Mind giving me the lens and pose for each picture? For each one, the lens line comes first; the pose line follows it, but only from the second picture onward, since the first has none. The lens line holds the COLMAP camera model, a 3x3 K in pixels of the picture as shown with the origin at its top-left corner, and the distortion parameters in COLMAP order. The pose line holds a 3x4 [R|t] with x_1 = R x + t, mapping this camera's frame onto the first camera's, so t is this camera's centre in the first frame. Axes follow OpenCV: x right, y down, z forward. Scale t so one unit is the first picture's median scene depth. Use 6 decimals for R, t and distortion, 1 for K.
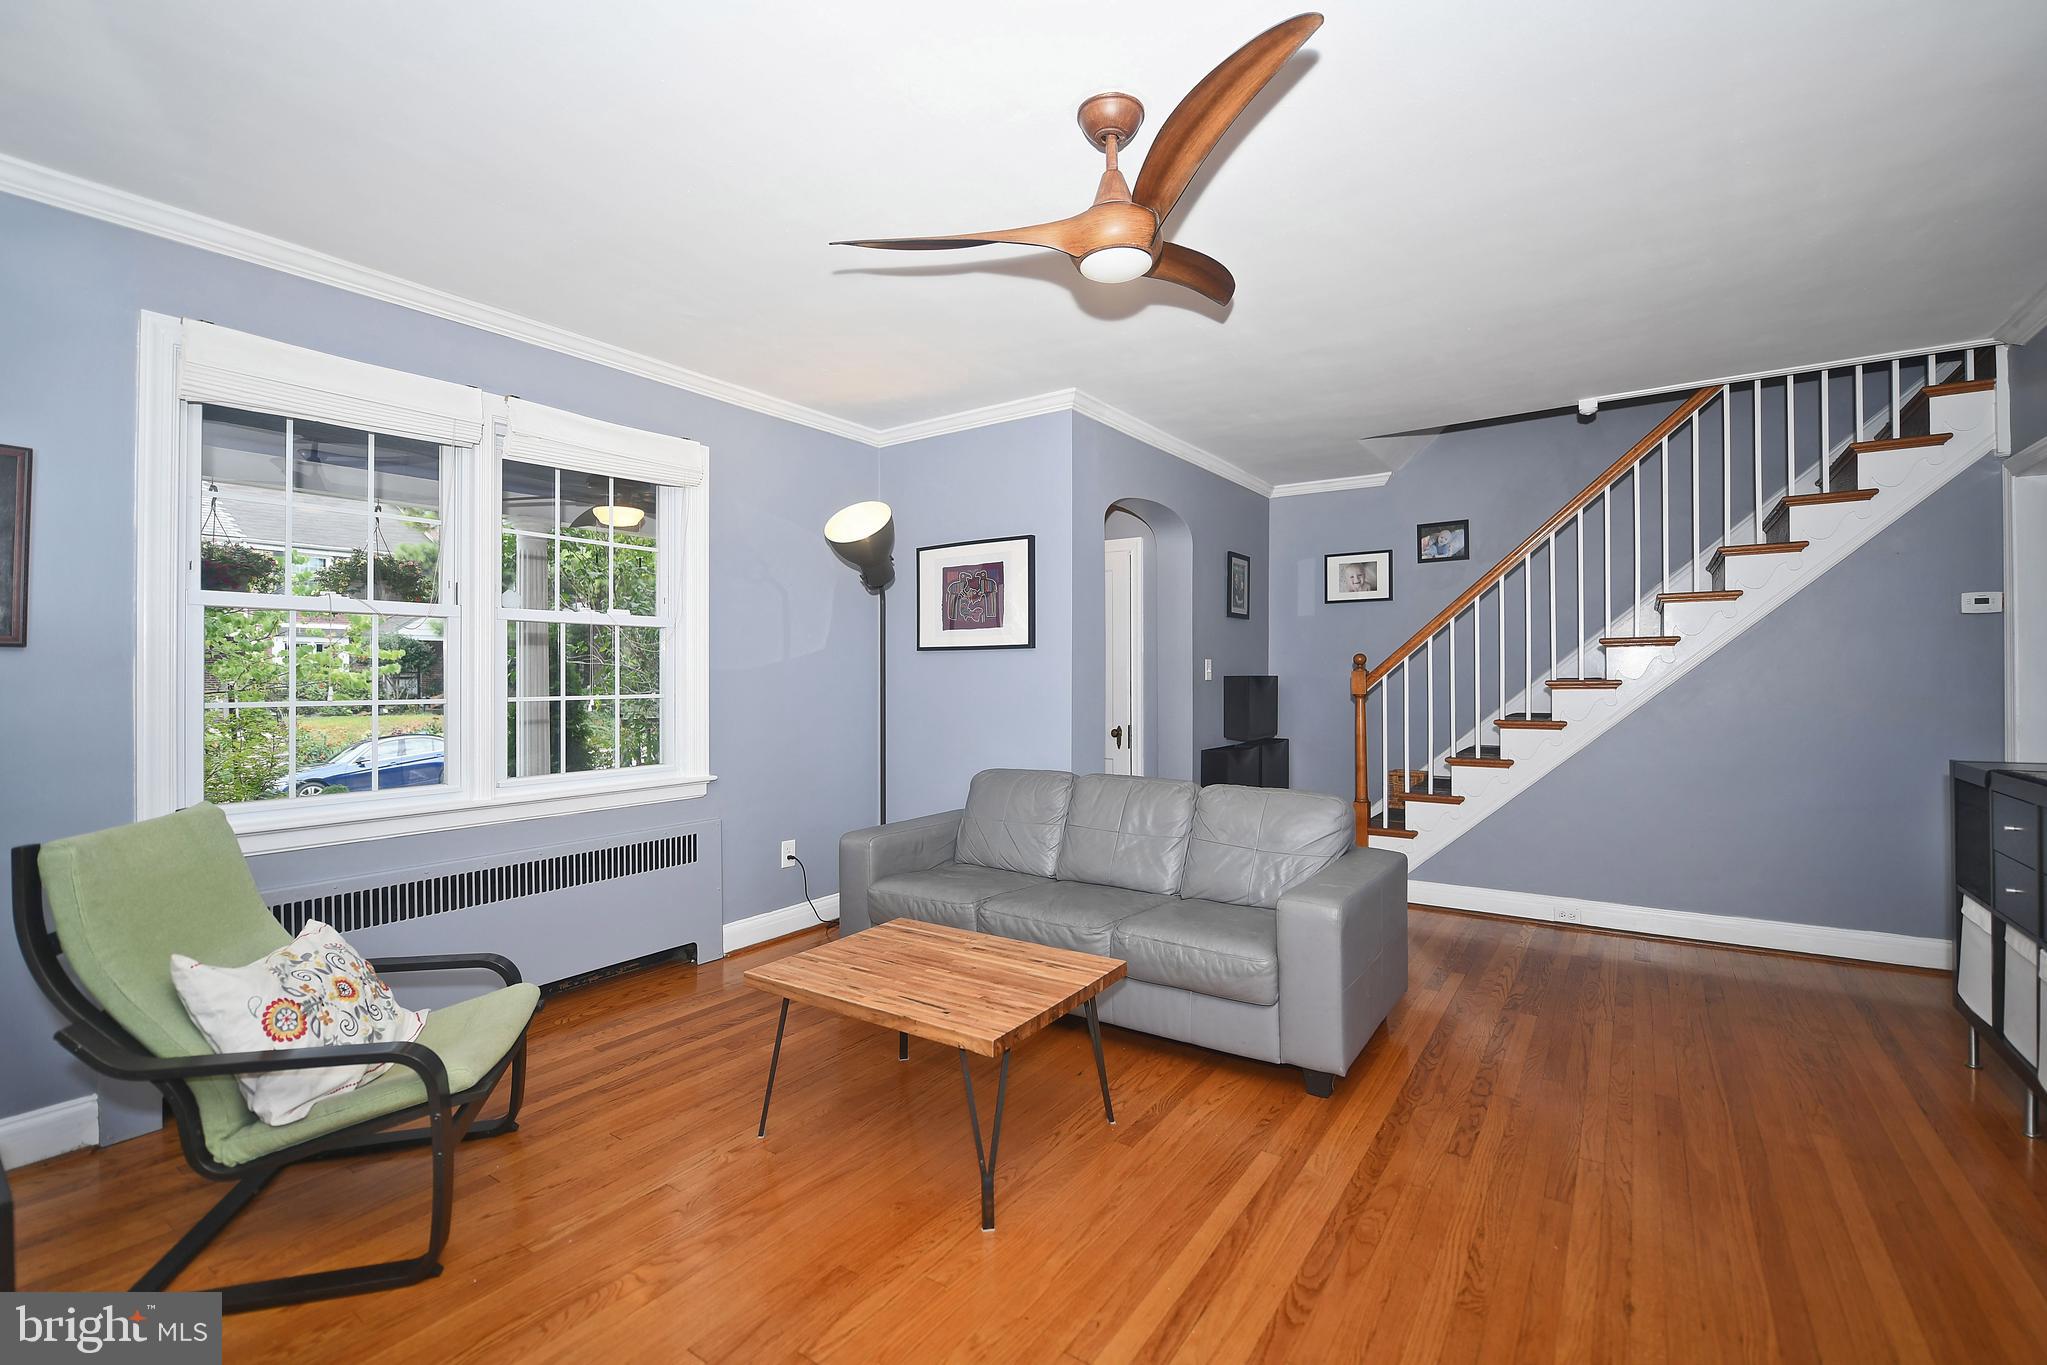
lens RADIAL K [[904.7, 0, 1049.6], [0, 904.7, 668.4], [0, 0, 1]] dist [-0.010139, -0.000297]
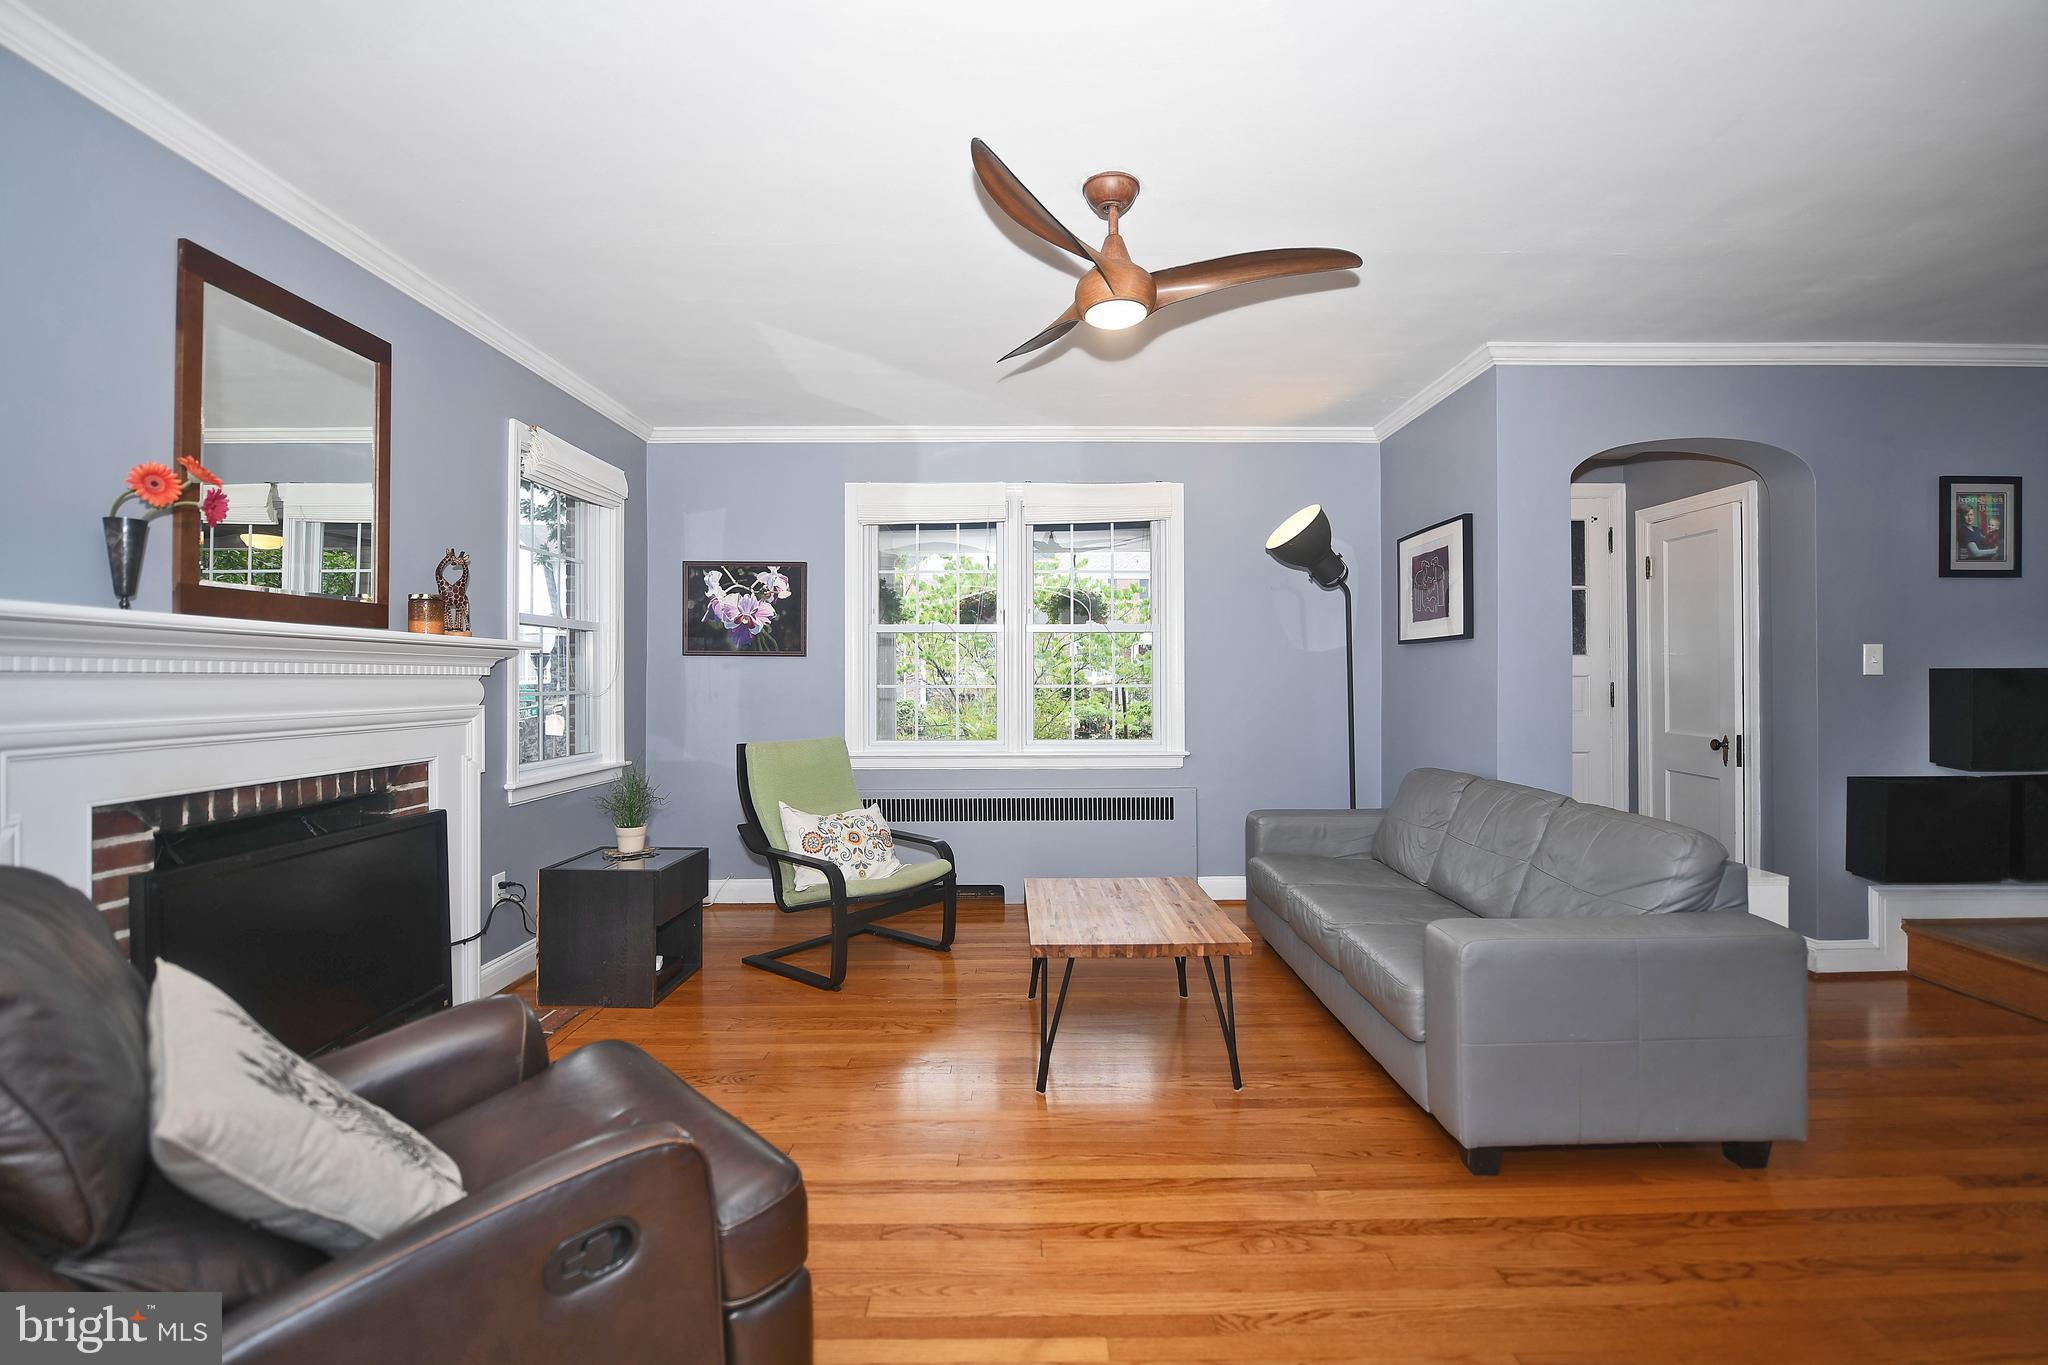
lens RADIAL K [[919.1, 0, 1033.9], [0, 919.1, 666.3], [0, 0, 1]] dist [-0.006047, -0.001051]
pose [[0.558710, -0.006214, -0.829340, 0.873294], [0.006857, 0.999972, -0.002873, 0.009313], [0.829335, -0.004082, 0.558737, 0.216204]]
